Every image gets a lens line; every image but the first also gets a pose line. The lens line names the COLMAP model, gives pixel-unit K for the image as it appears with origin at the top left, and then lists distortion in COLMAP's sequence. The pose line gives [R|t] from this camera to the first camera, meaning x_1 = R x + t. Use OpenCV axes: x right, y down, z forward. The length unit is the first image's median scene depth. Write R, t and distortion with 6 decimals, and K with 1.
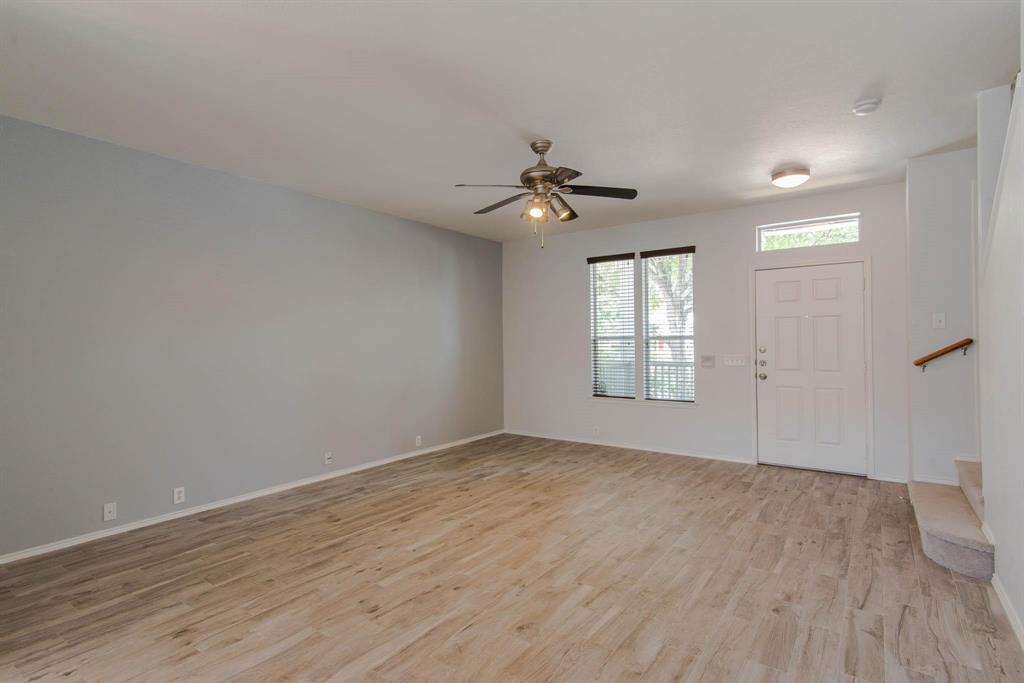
lens RADIAL K [[509.2, 0, 507.3], [0, 509.2, 340.5], [0, 0, 1]] dist [0.017885, -0.001947]
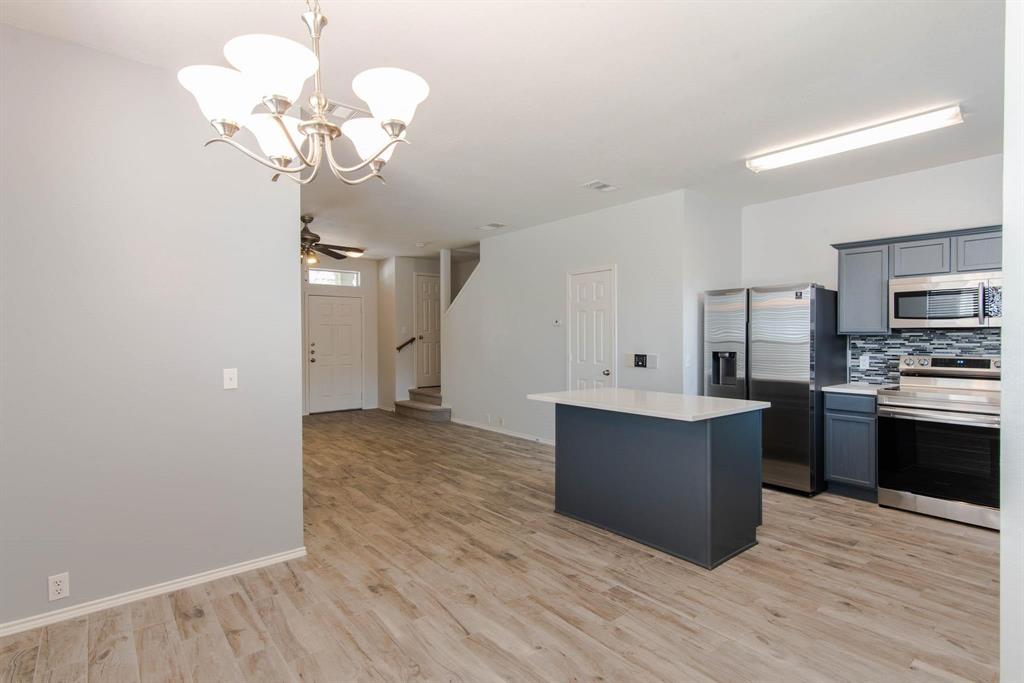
lens RADIAL K [[509.2, 0, 510.2], [0, 509.2, 342.0], [0, 0, 1]] dist [0.017885, -0.001947]
pose [[0.259246, -0.002505, 0.965808, -1.407331], [-0.000114, 0.999997, 0.002624, 0.010378], [-0.965811, -0.000790, 0.259245, -0.061101]]
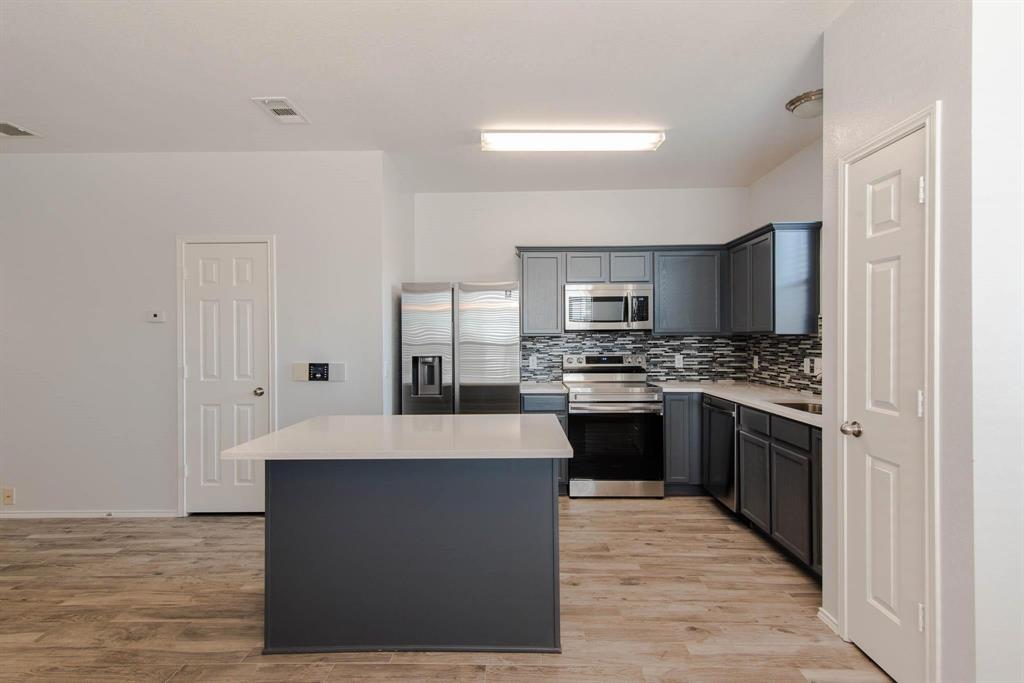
lens RADIAL K [[509.2, 0, 511.0], [0, 509.2, 338.1], [0, 0, 1]] dist [0.017885, -0.001947]
pose [[-0.565834, 0.011751, 0.824435, -0.998661], [0.011133, 0.999916, -0.006611, 0.008637], [-0.824444, 0.005438, -0.565918, 0.235303]]
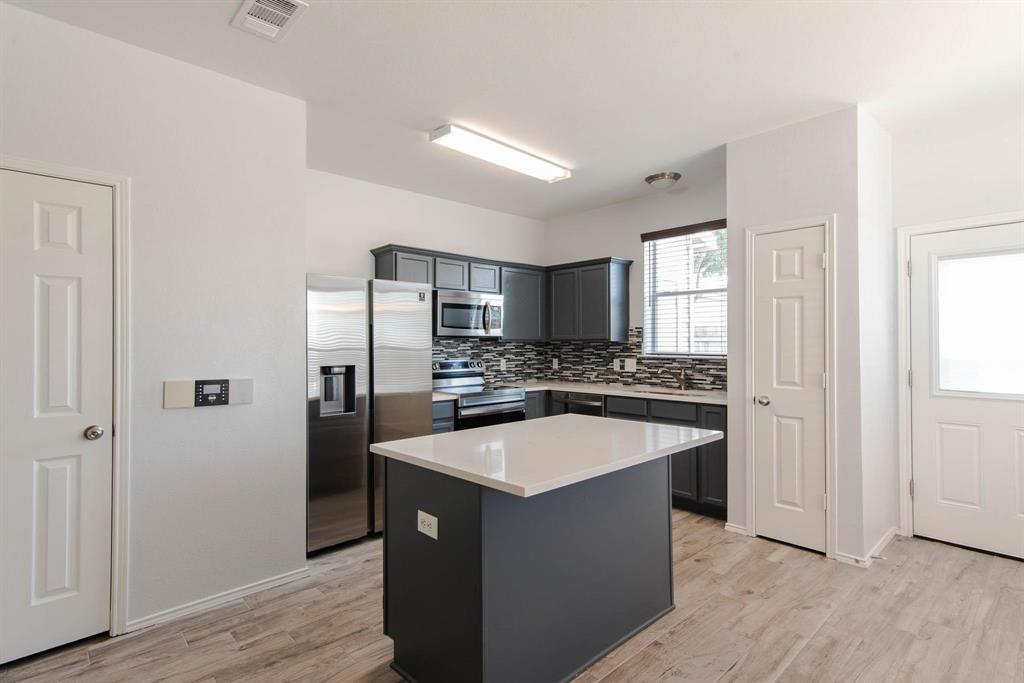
lens RADIAL K [[509.2, 0, 510.7], [0, 509.2, 337.8], [0, 0, 1]] dist [0.017885, -0.001947]
pose [[-0.980818, 0.014226, 0.194408, -0.439278], [0.012134, 0.999855, -0.011950, 0.003604], [-0.194550, -0.009362, -0.980848, 0.605552]]
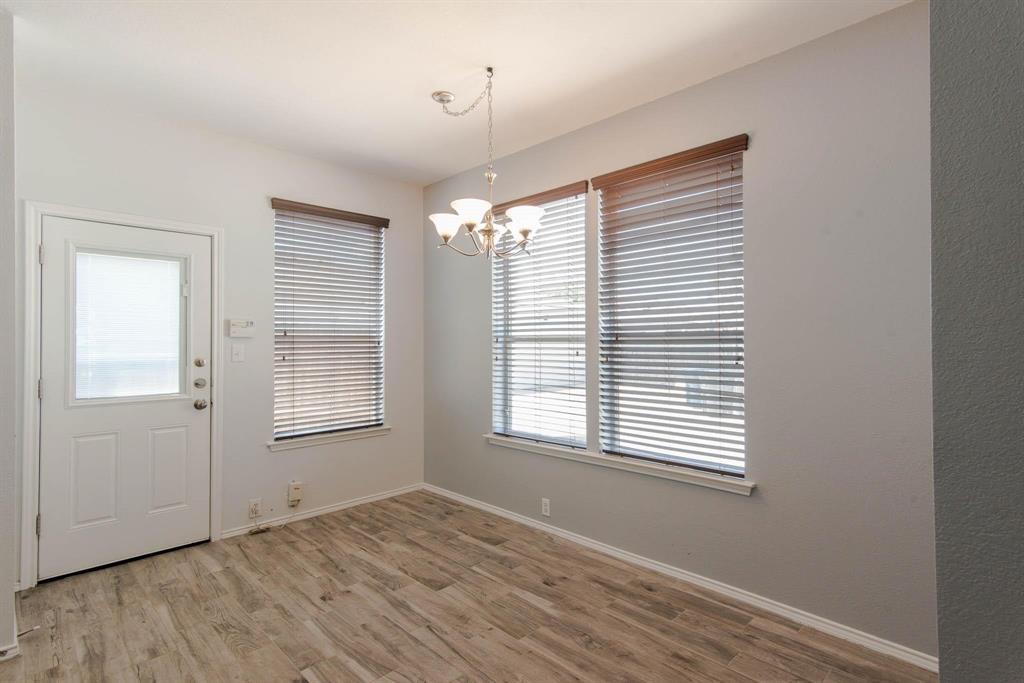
lens RADIAL K [[509.2, 0, 512.3], [0, 509.2, 338.7], [0, 0, 1]] dist [0.017885, -0.001947]
pose [[-0.163227, 0.006902, -0.986564, -0.322815], [0.008311, 0.999950, 0.005621, 0.000845], [0.986553, -0.007281, -0.163276, 0.338549]]
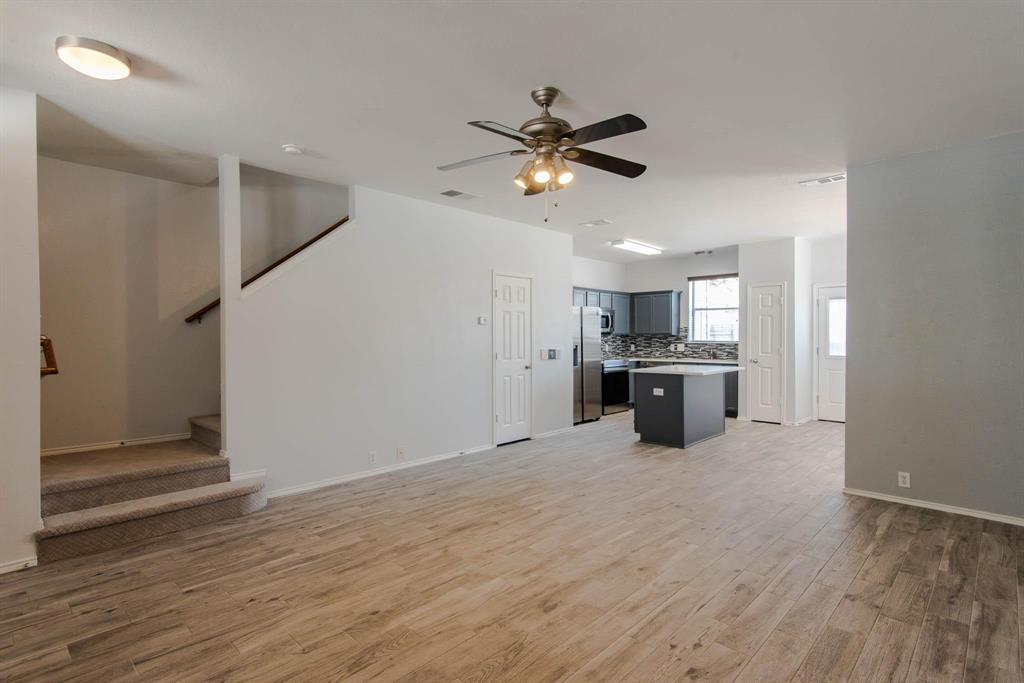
lens RADIAL K [[509.2, 0, 511.6], [0, 509.2, 336.1], [0, 0, 1]] dist [0.017885, -0.001947]
pose [[-0.989937, 0.011348, 0.141050, 0.012179], [0.011307, 0.999935, -0.001089, 0.000625], [-0.141053, 0.000516, -0.990002, 1.901912]]
